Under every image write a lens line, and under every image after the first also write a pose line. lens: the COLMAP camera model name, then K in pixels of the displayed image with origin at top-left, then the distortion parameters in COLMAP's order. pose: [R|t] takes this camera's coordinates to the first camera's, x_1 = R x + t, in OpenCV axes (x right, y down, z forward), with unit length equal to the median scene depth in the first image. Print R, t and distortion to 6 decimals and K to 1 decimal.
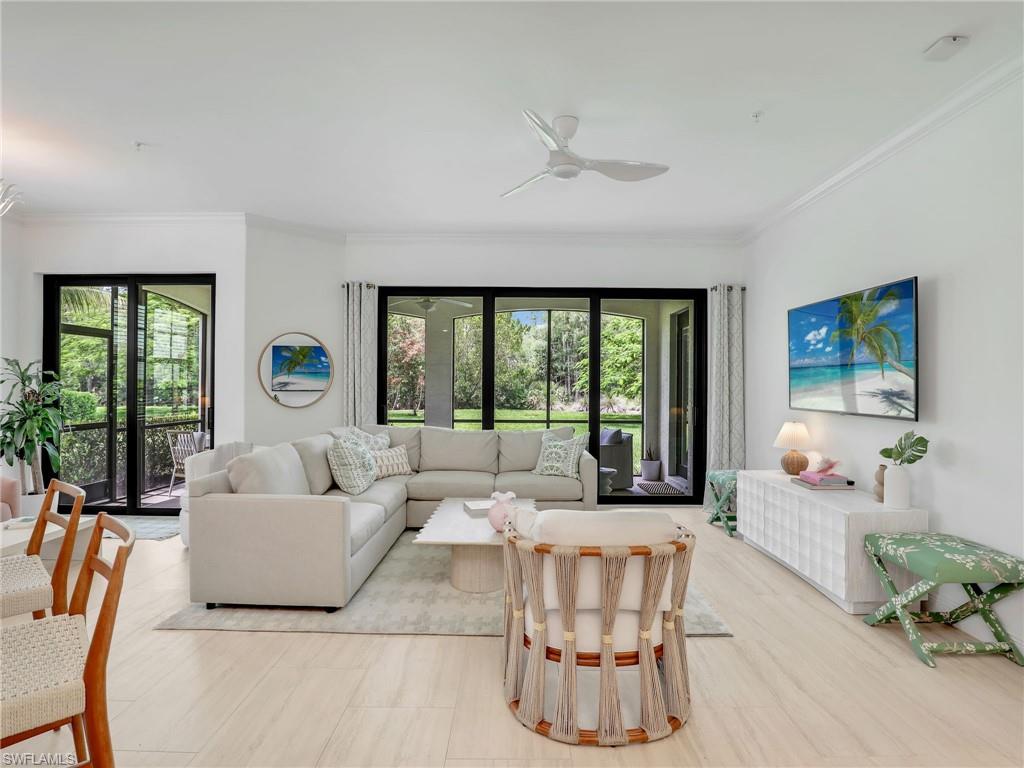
lens RADIAL K [[537.3, 0, 516.9], [0, 537.3, 382.7], [0, 0, 1]] dist [-0.031237, 0.001133]
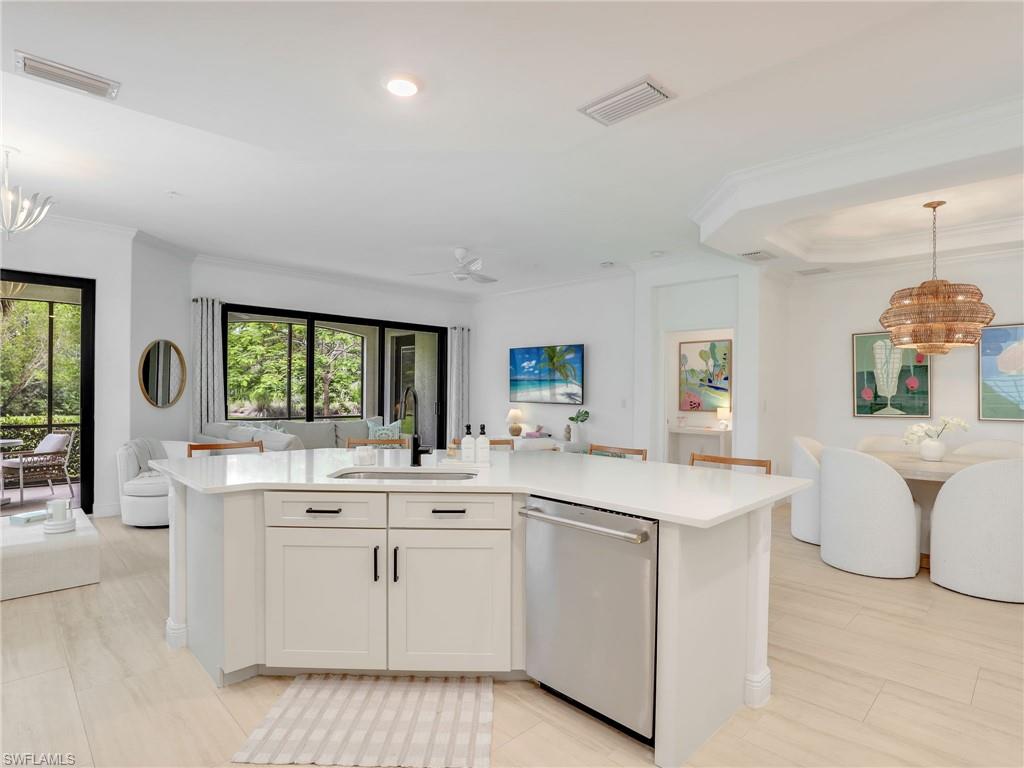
lens RADIAL K [[539.0, 0, 514.9], [0, 539.0, 391.4], [0, 0, 1]] dist [-0.030923, -0.000411]
pose [[0.713167, 0.000747, 0.700994, -0.705800], [-0.010384, 0.999901, 0.009499, -0.005183], [-0.700918, -0.014053, 0.713104, -0.315372]]
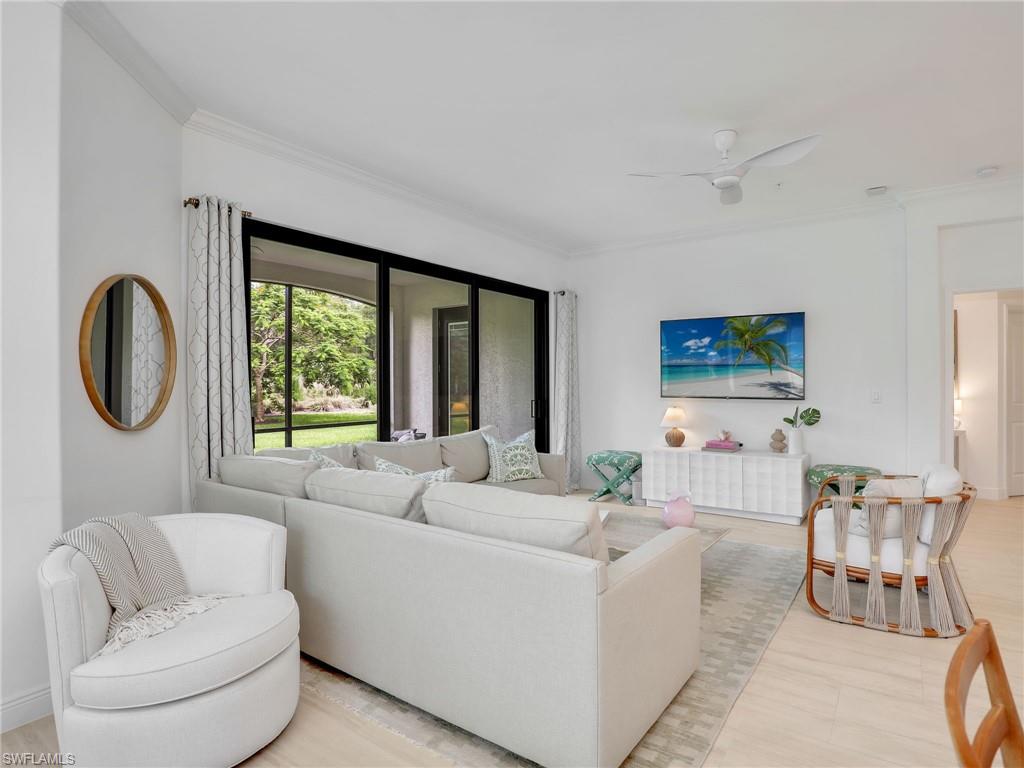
lens RADIAL K [[535.6, 0, 556.9], [0, 535.6, 383.2], [0, 0, 1]] dist [-0.030897, 0.001424]
pose [[0.548331, -0.009856, 0.836203, -0.638274], [0.002853, 0.999947, 0.009915, 0.000218], [-0.836256, -0.003051, 0.548330, 0.439771]]
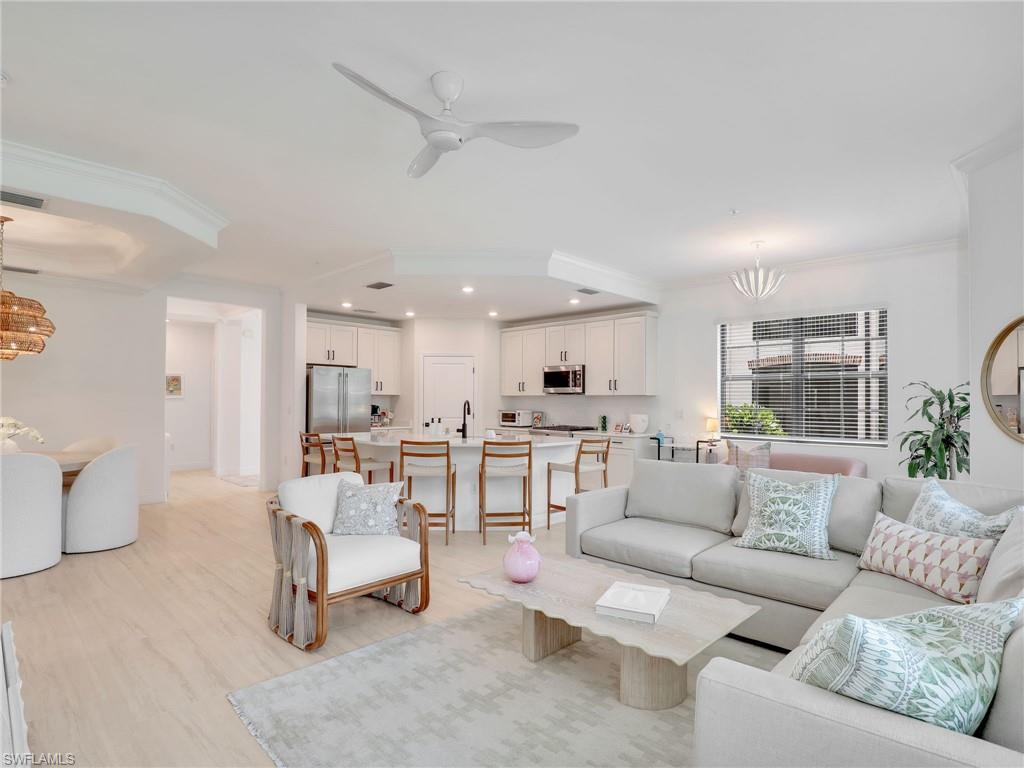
lens RADIAL K [[539.0, 0, 514.9], [0, 539.0, 391.4], [0, 0, 1]] dist [-0.030923, -0.000411]
pose [[-0.695092, -0.025450, -0.718470, 0.384461], [-0.008875, 0.999601, -0.026822, 0.008707], [0.718866, -0.012268, -0.695040, 1.044344]]
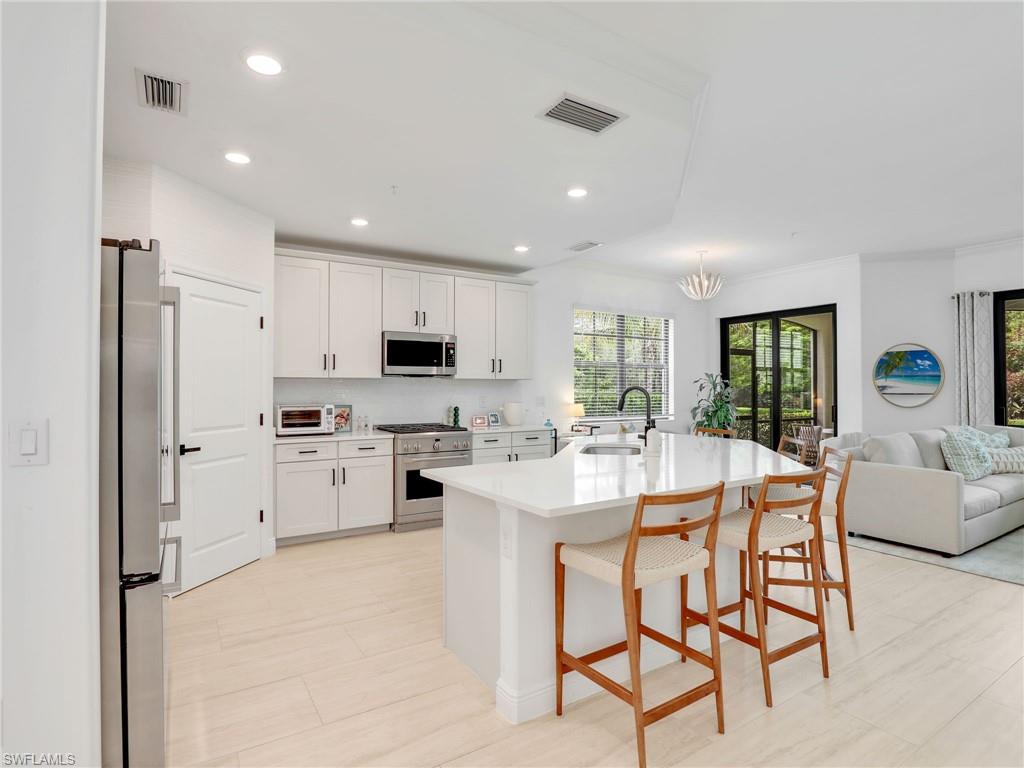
lens RADIAL K [[537.3, 0, 516.9], [0, 537.3, 382.7], [0, 0, 1]] dist [-0.031237, 0.001133]
pose [[0.535645, -0.015015, -0.844310, 0.115085], [0.008700, 0.999887, -0.012263, -0.000806], [0.844398, -0.000777, 0.535715, -0.369587]]
